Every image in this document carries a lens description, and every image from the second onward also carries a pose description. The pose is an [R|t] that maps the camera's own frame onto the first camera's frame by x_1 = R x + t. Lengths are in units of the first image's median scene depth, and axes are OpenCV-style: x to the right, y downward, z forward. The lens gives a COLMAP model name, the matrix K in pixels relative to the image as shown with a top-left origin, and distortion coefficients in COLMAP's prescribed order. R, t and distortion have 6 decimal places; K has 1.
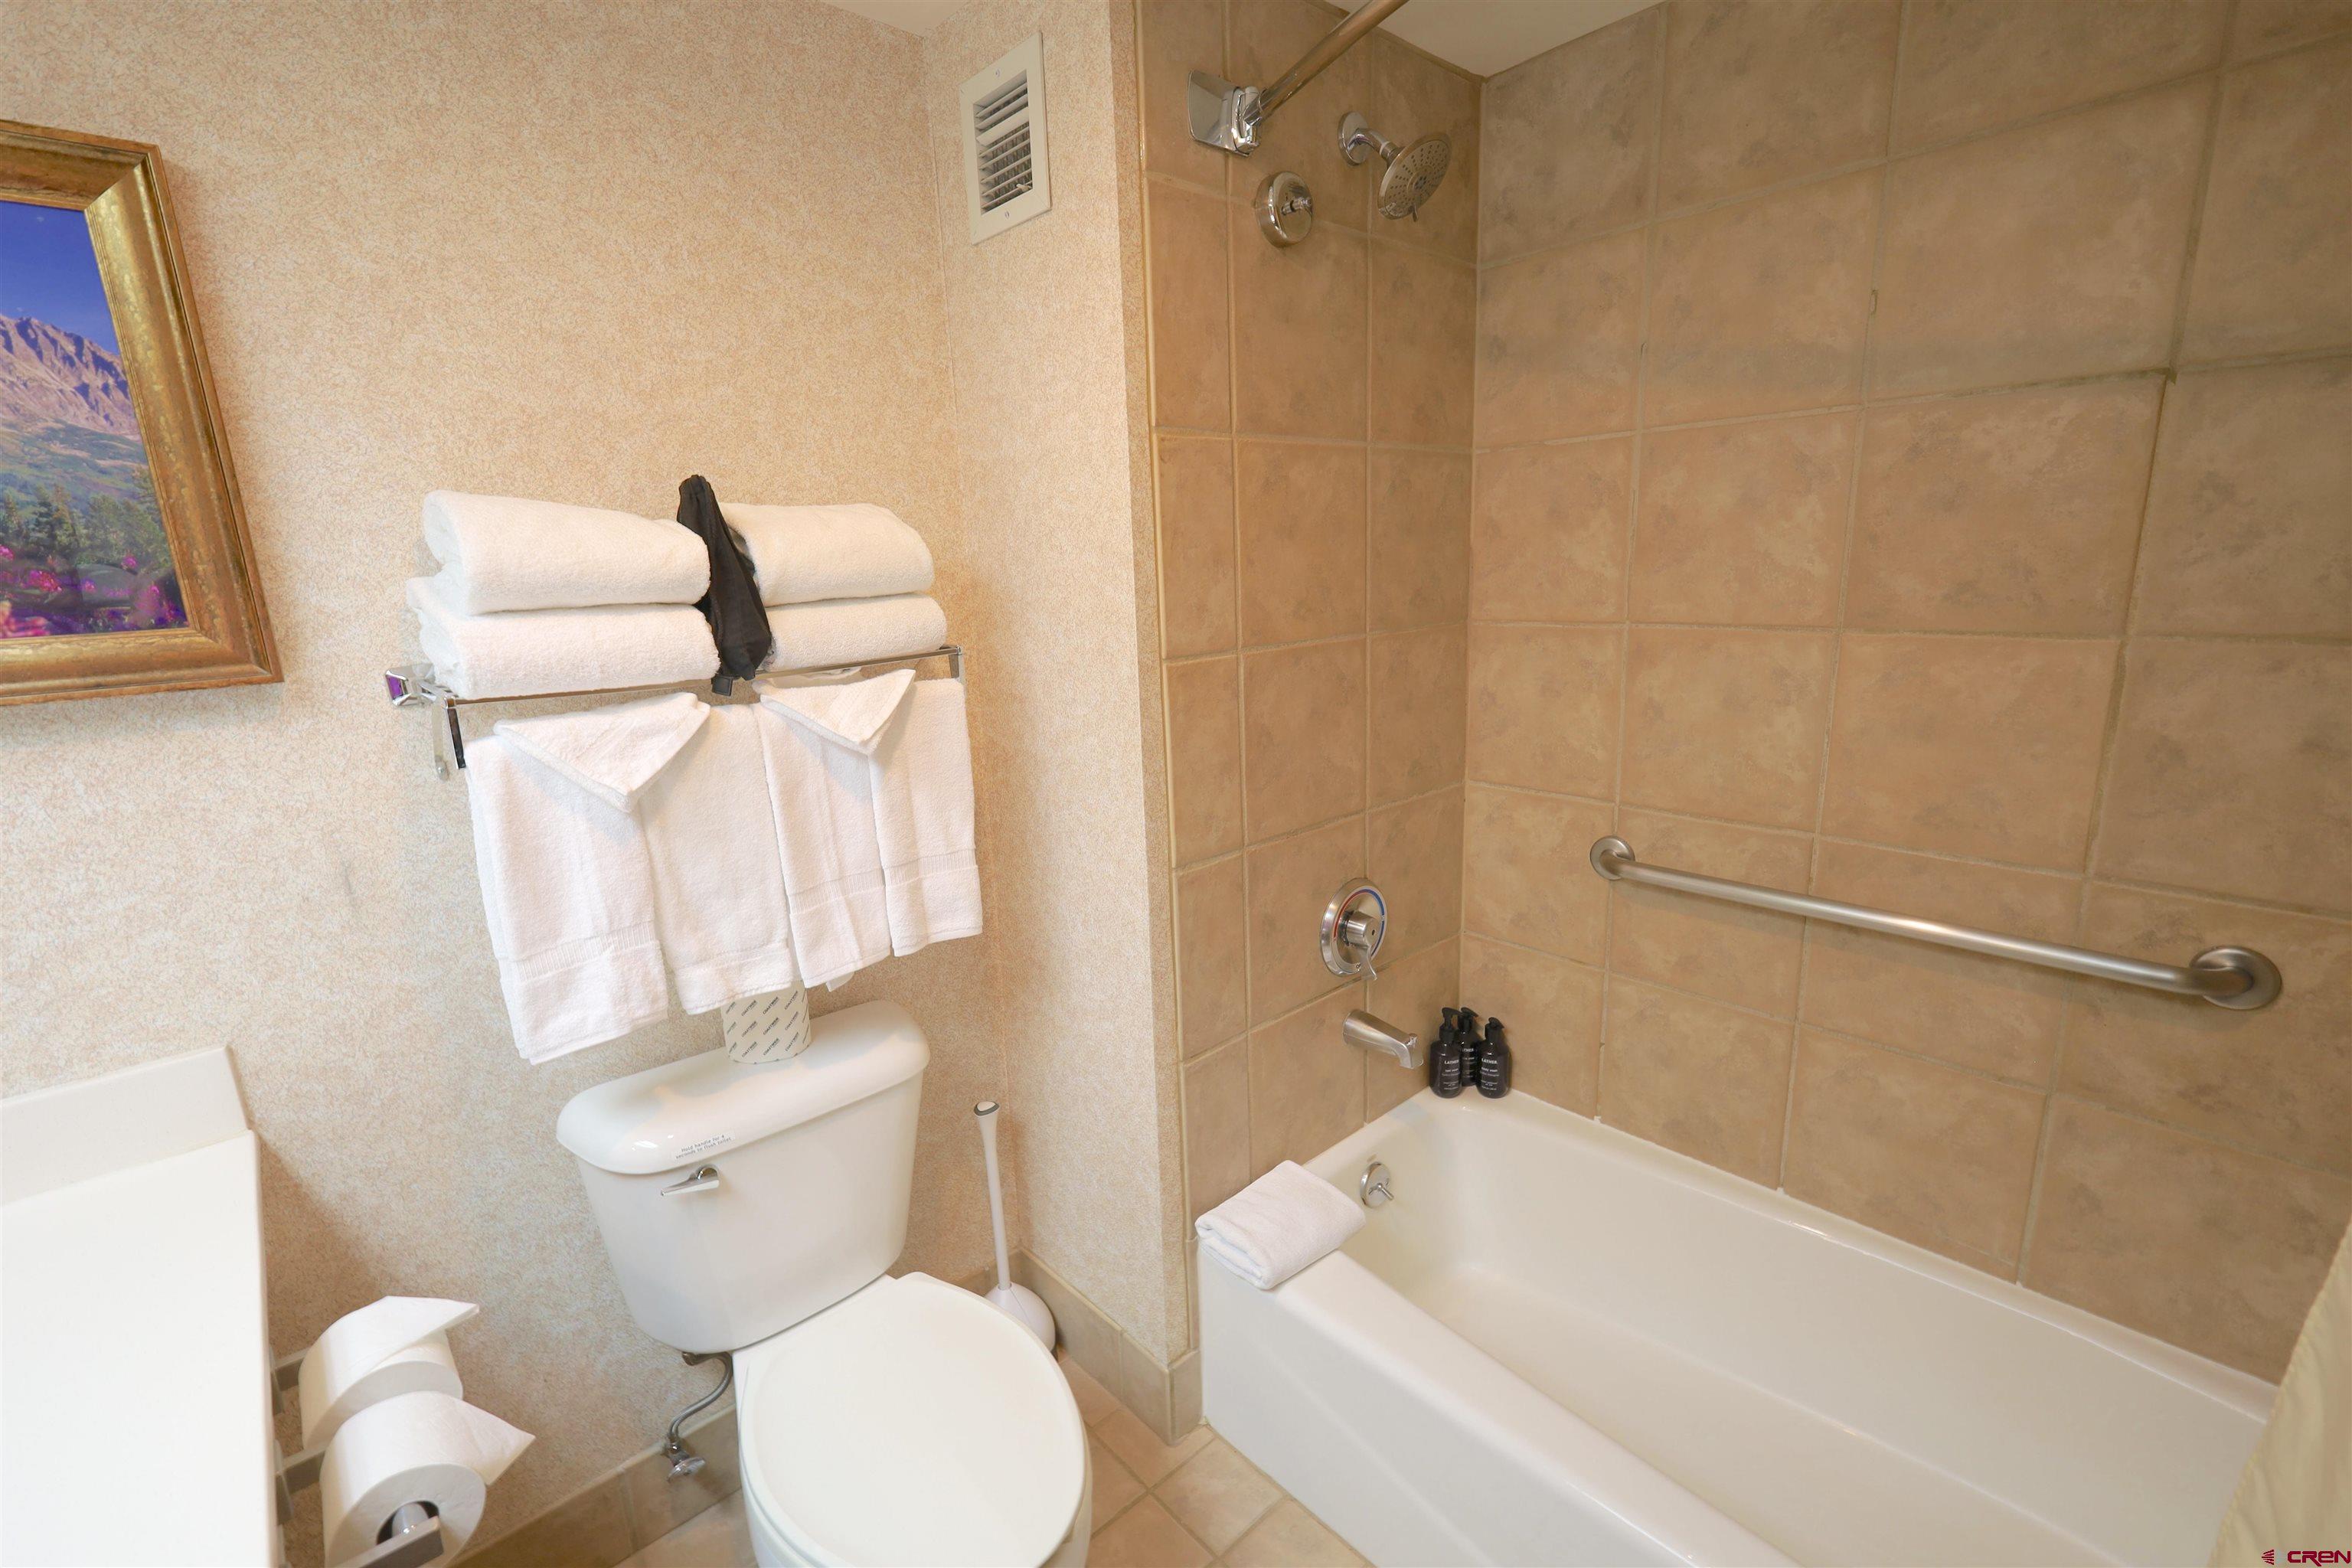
lens RADIAL K [[1014.3, 0, 1181.5], [0, 1014.3, 778.5], [0, 0, 1]] dist [0.001206, 0.000386]
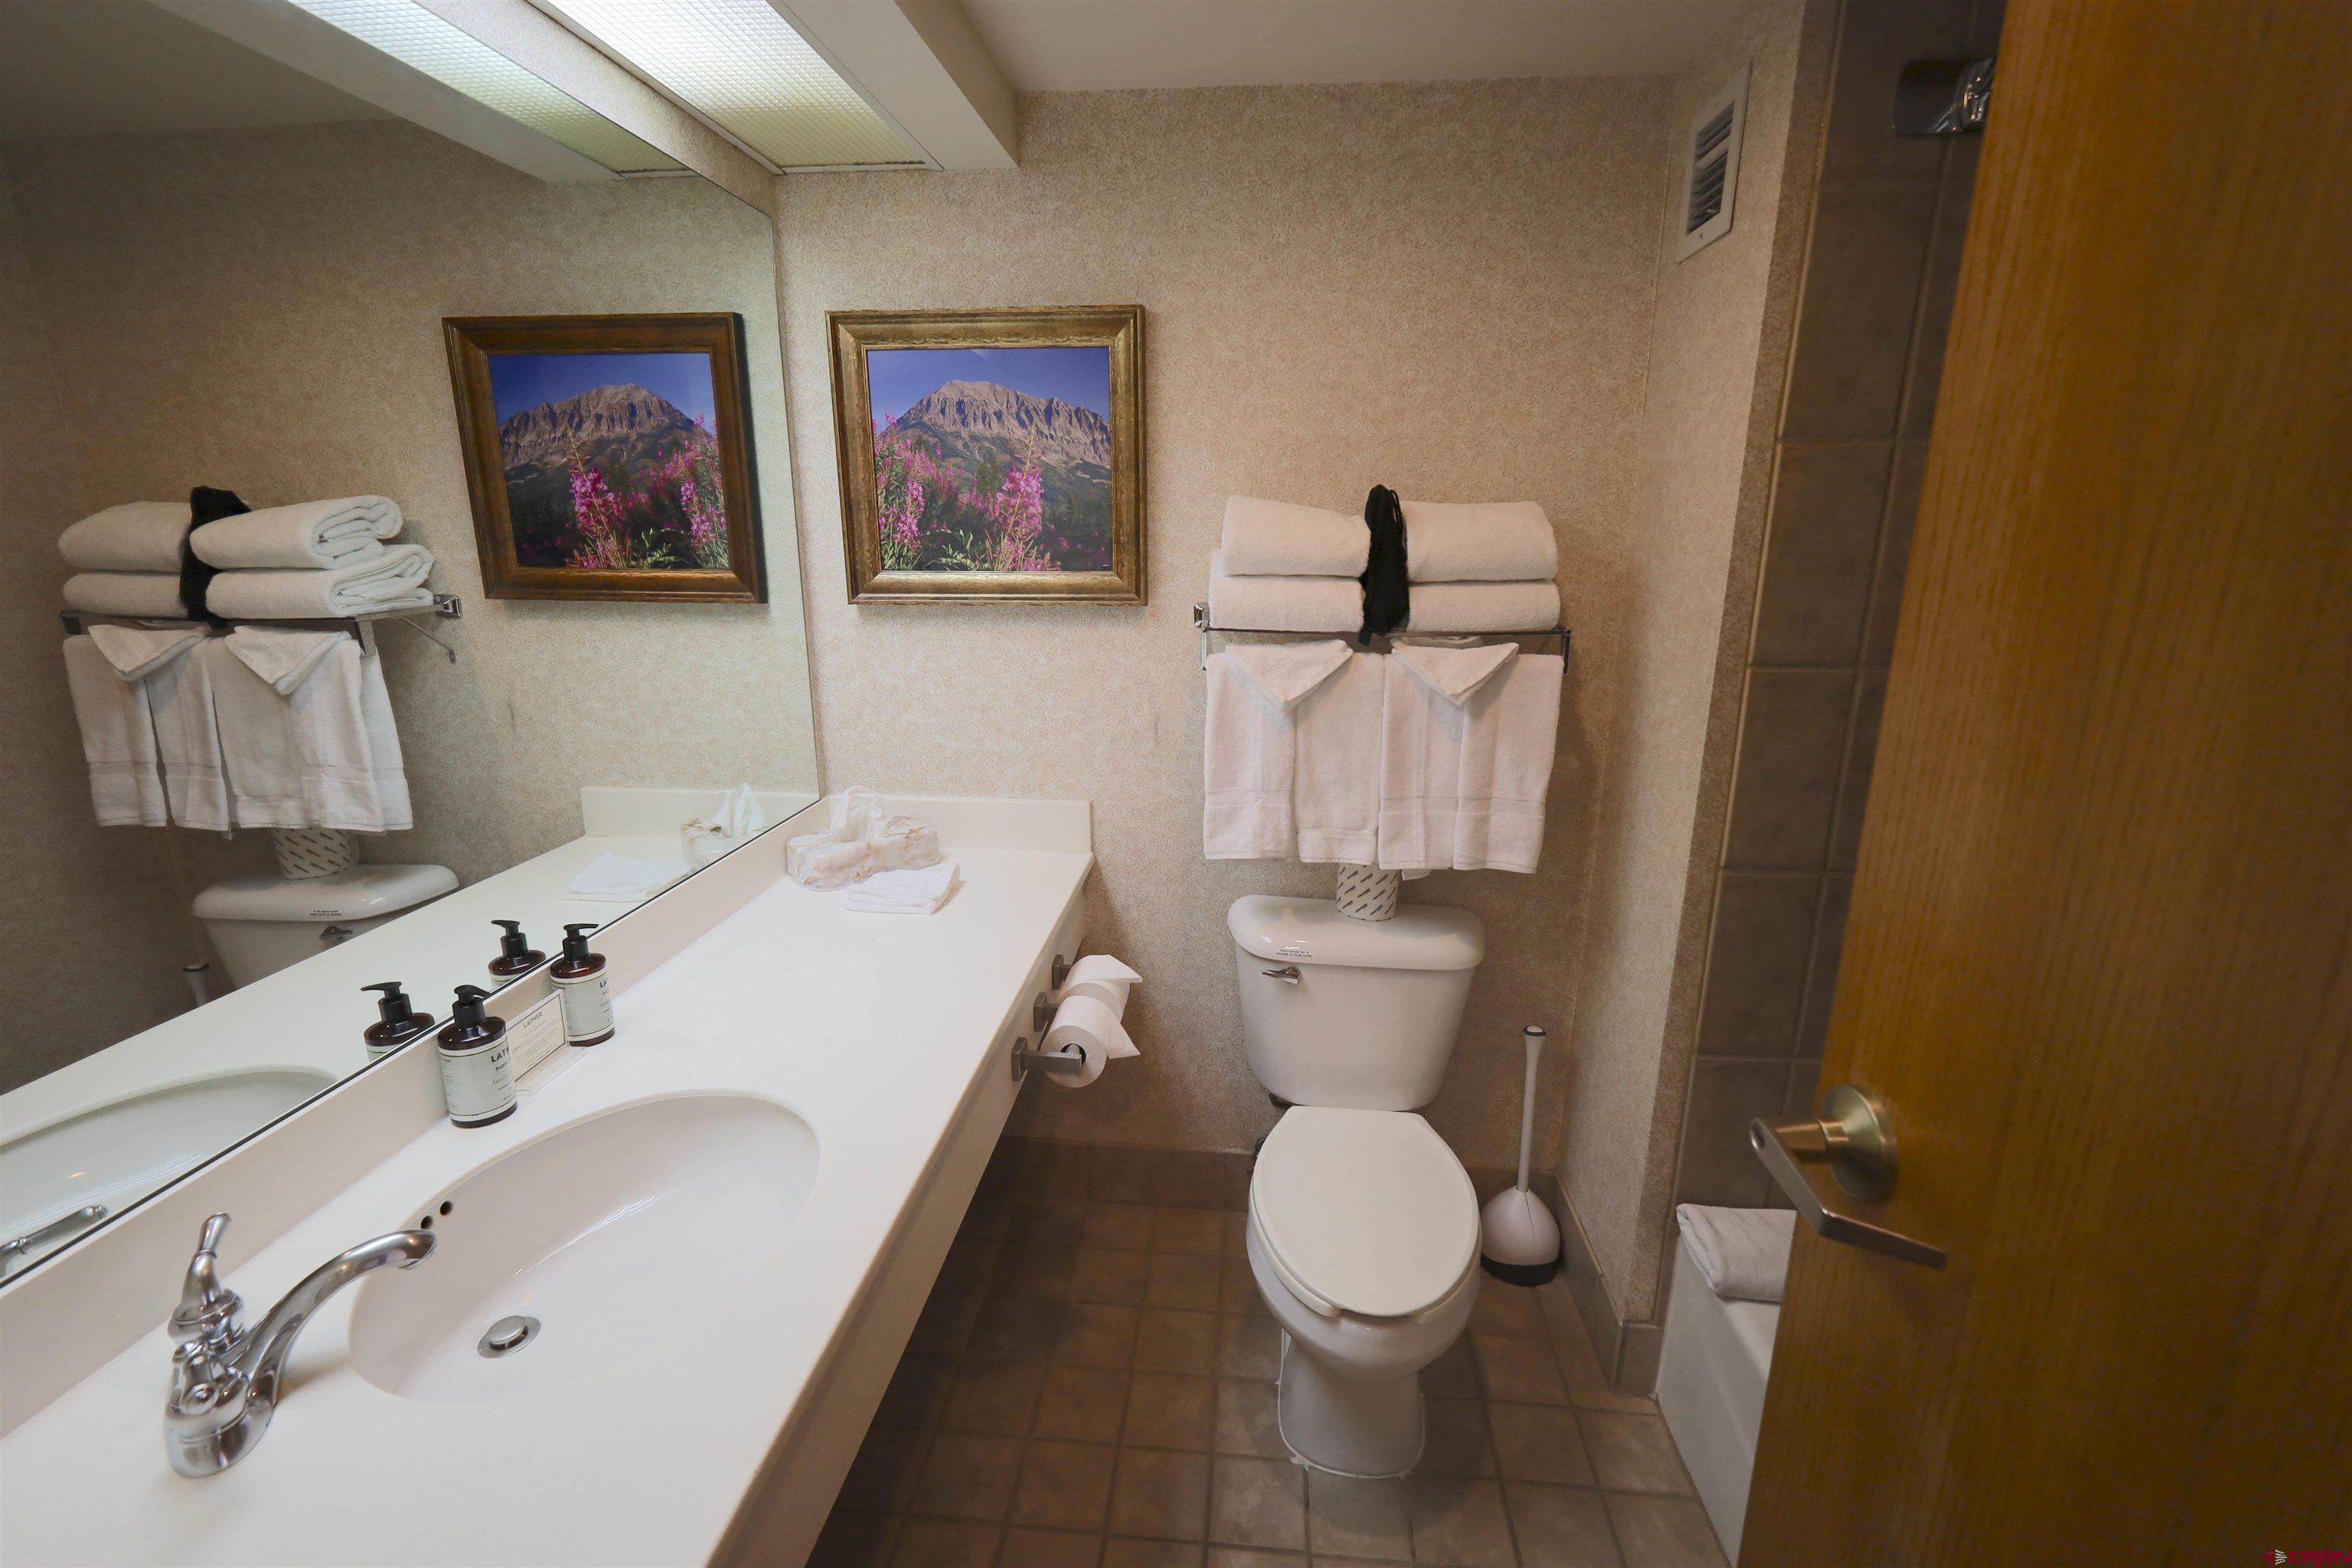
lens RADIAL K [[1014.3, 0, 1181.5], [0, 1014.3, 778.5], [0, 0, 1]] dist [0.001206, 0.000386]
pose [[0.677526, 0.218076, -0.702425, 0.369869], [-0.186404, 0.974765, 0.122831, -0.026312], [0.711486, 0.047714, 0.701079, -0.132712]]
